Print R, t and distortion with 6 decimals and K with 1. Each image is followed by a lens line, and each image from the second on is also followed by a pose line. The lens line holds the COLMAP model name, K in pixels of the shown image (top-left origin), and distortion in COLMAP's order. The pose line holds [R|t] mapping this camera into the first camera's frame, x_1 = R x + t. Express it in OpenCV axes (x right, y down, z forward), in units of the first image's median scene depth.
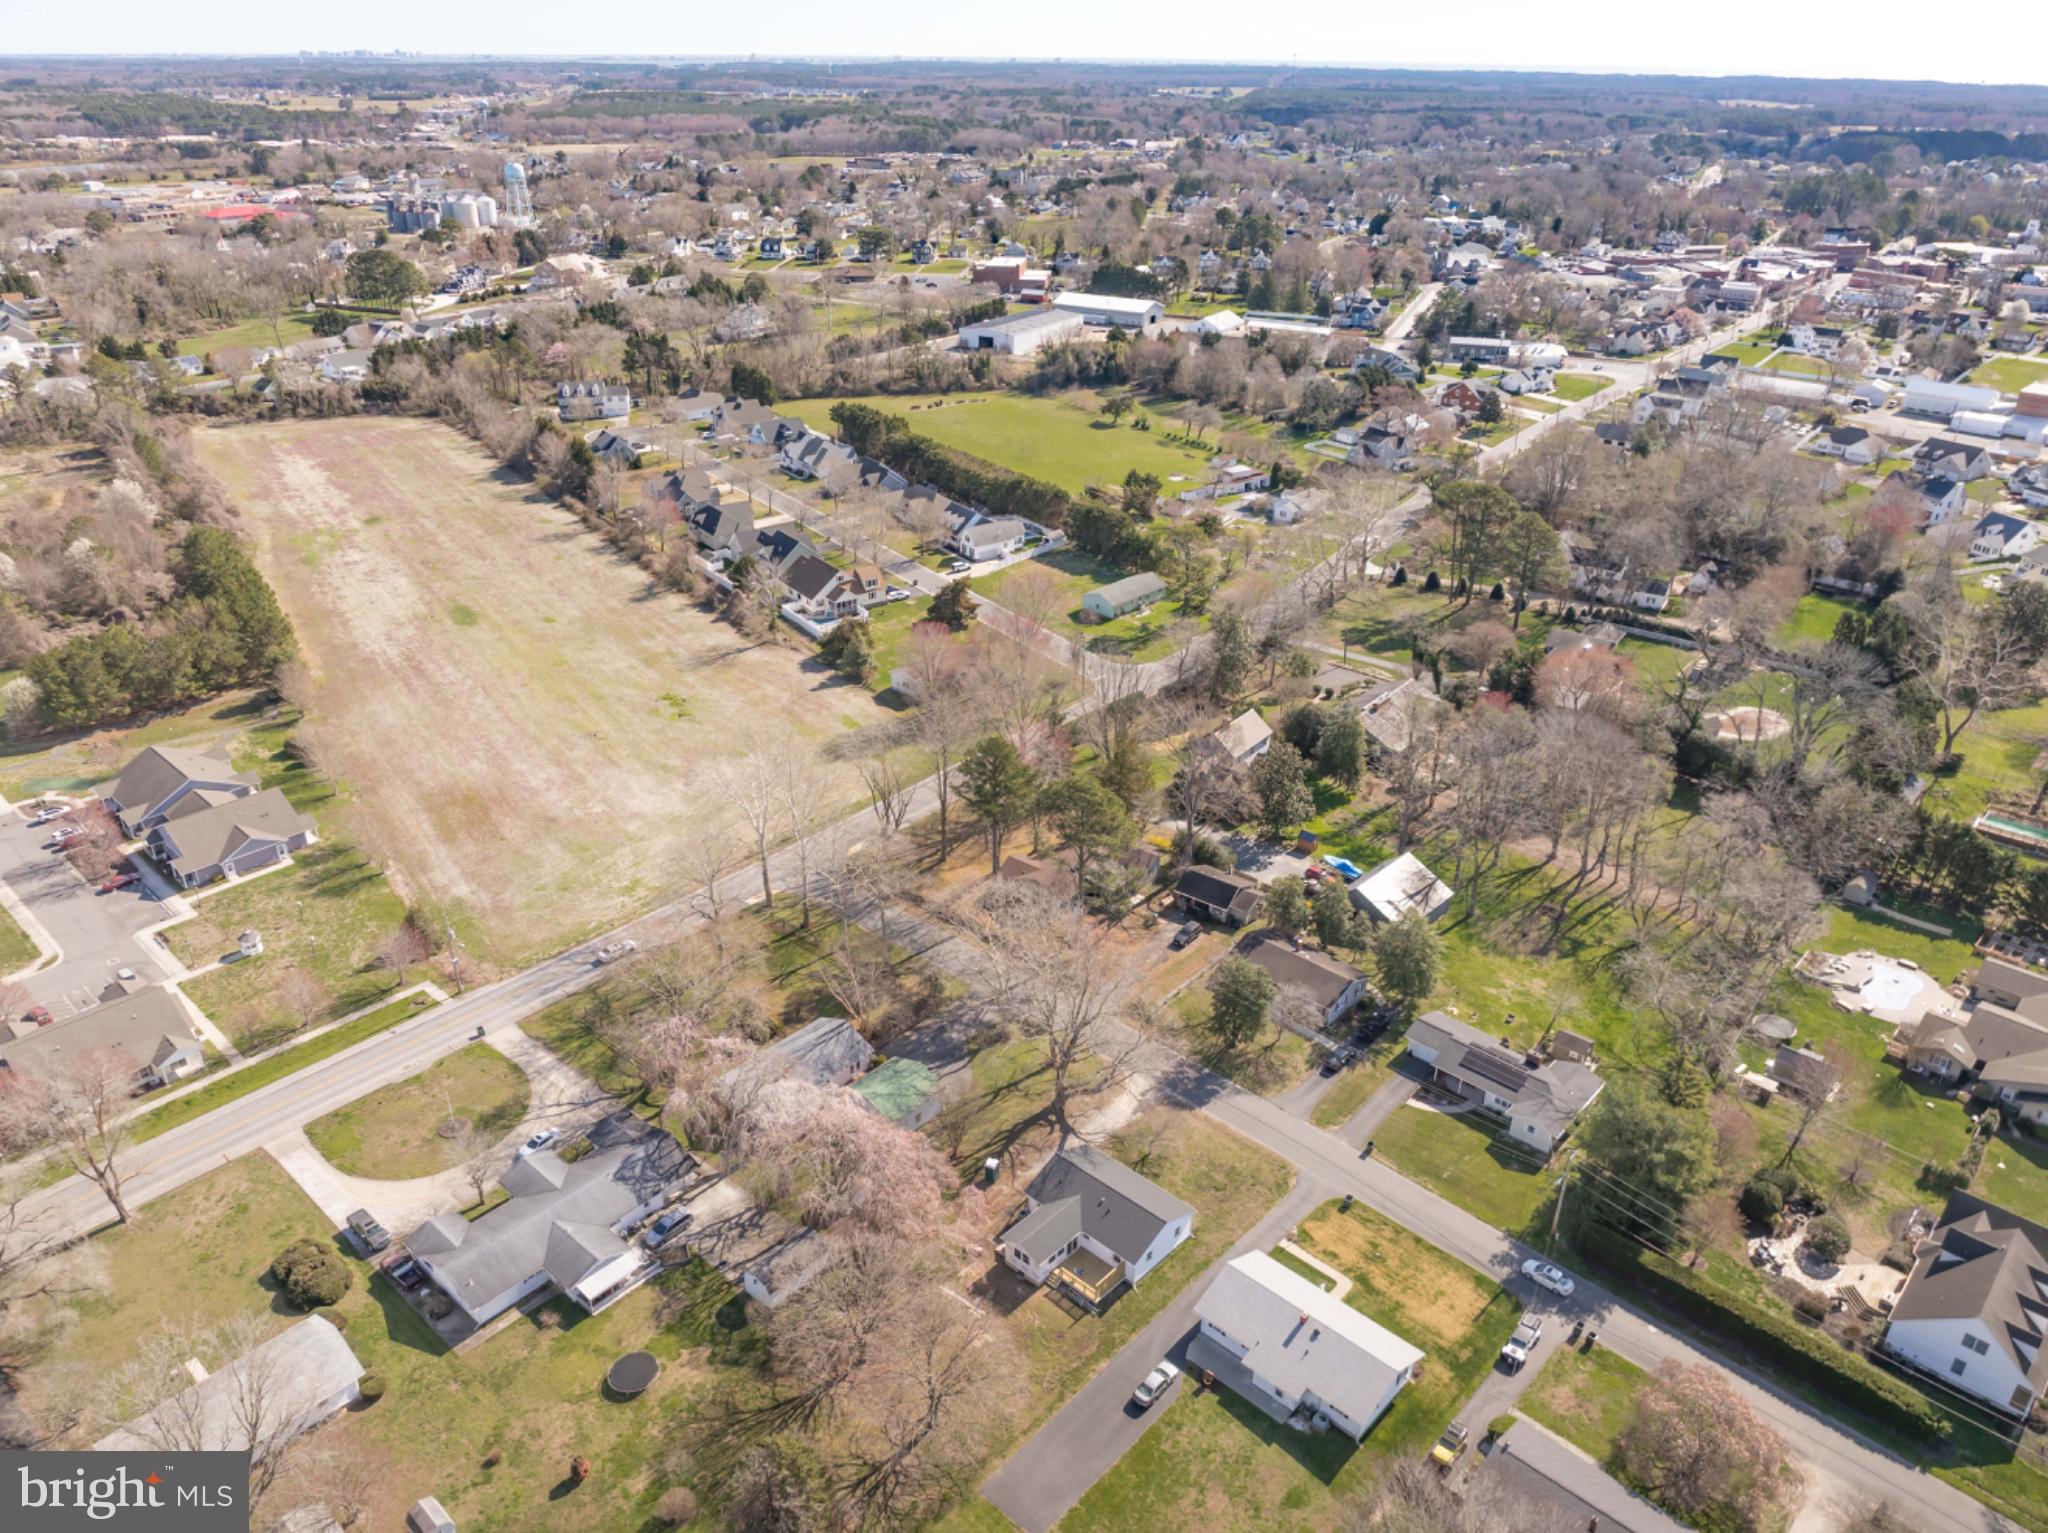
lens RADIAL K [[1439.5, 0, 1029.6], [0, 1439.5, 765.5], [0, 0, 1]] dist [-0.029822, 0.017320]
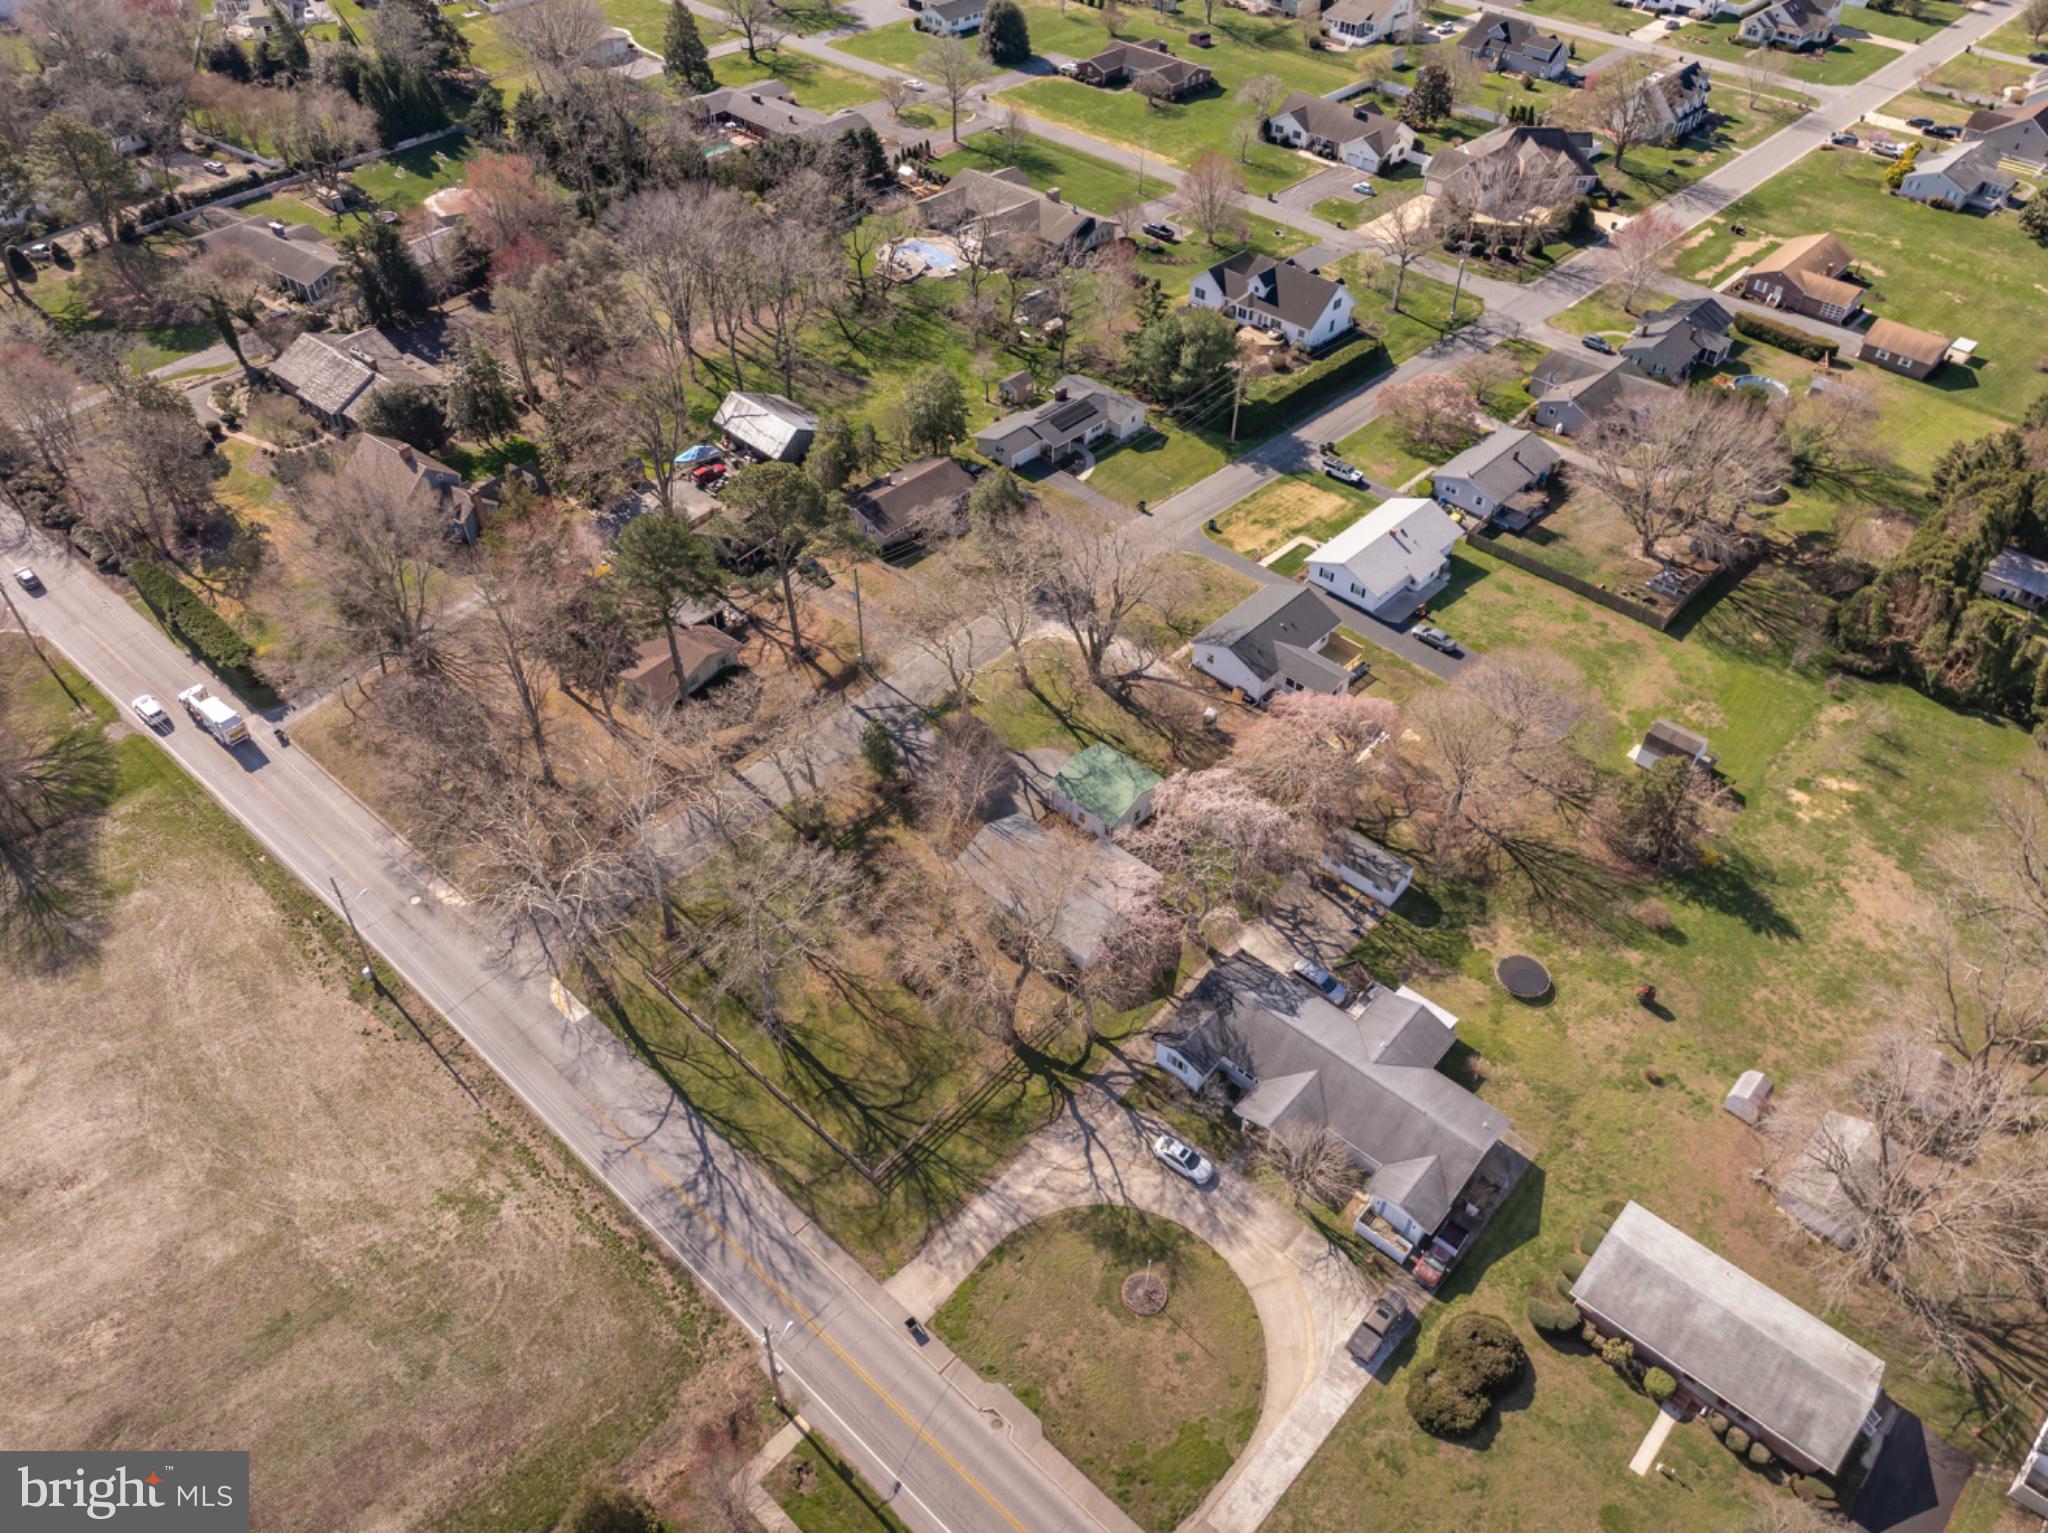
lens RADIAL K [[1439.5, 0, 1029.6], [0, 1439.5, 765.5], [0, 0, 1]] dist [-0.029822, 0.017320]
pose [[0.008298, -0.694646, 0.719304, -0.370259], [0.441273, 0.648044, 0.620739, -0.178054], [-0.897334, 0.312259, 0.311906, 0.398832]]
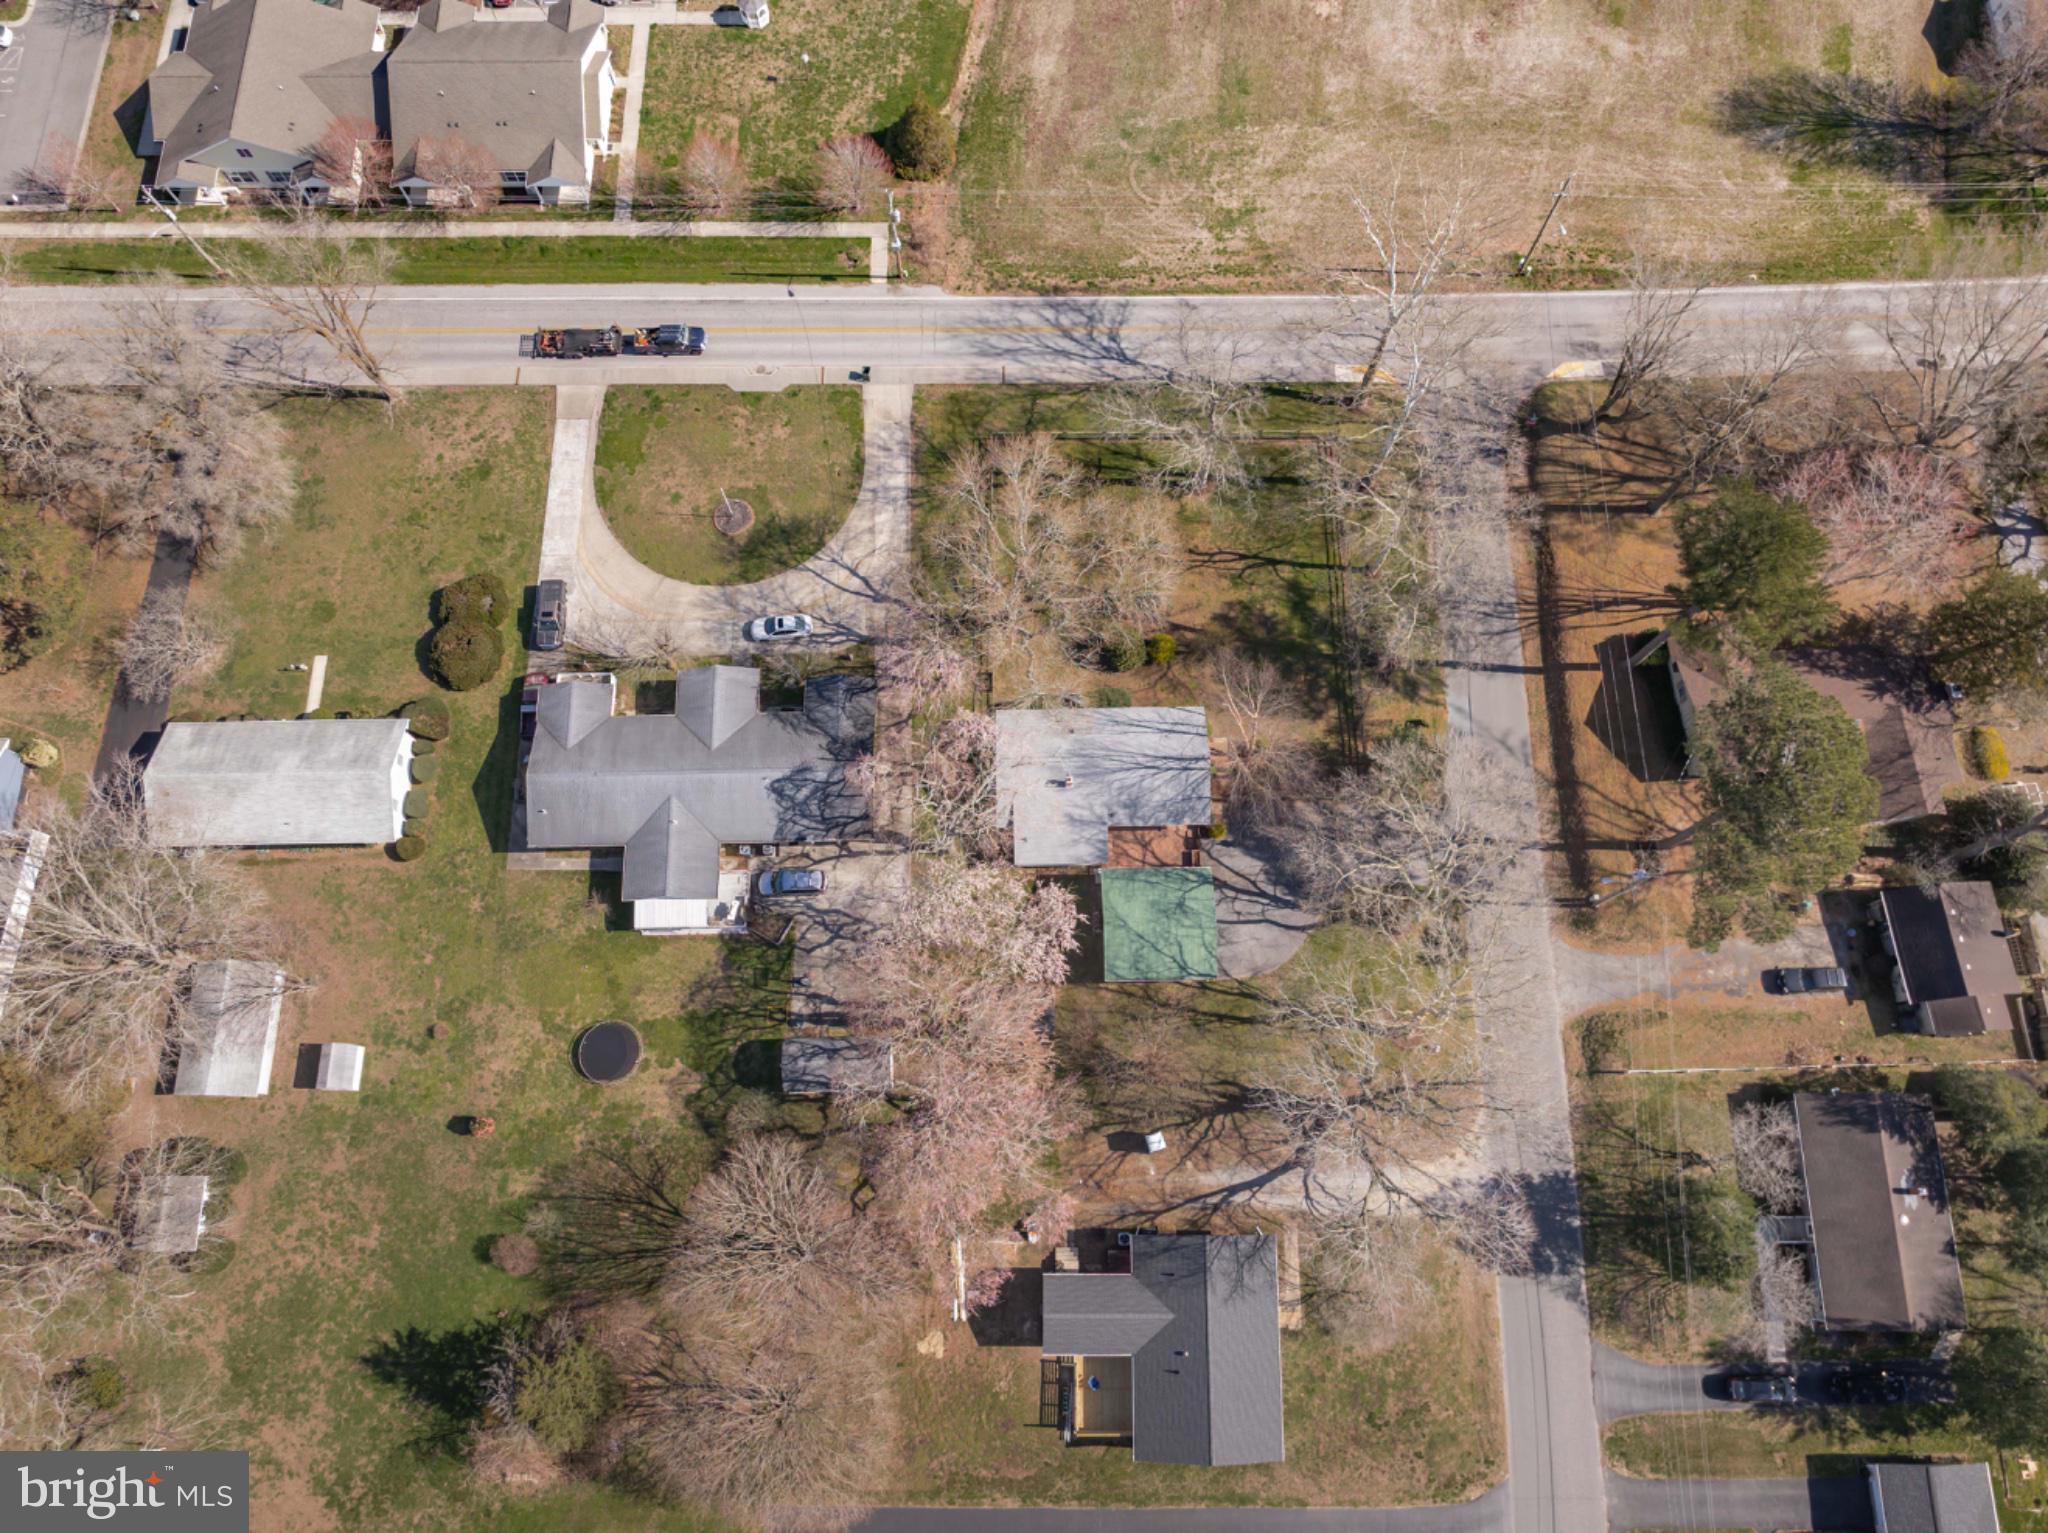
lens RADIAL K [[1439.5, 0, 1029.6], [0, 1439.5, 765.5], [0, 0, 1]] dist [-0.029822, 0.017320]
pose [[0.675406, 0.704246, -0.218780, -0.021103], [-0.329366, 0.553515, 0.764944, -0.157498], [0.659806, -0.444589, 0.605802, 0.307053]]
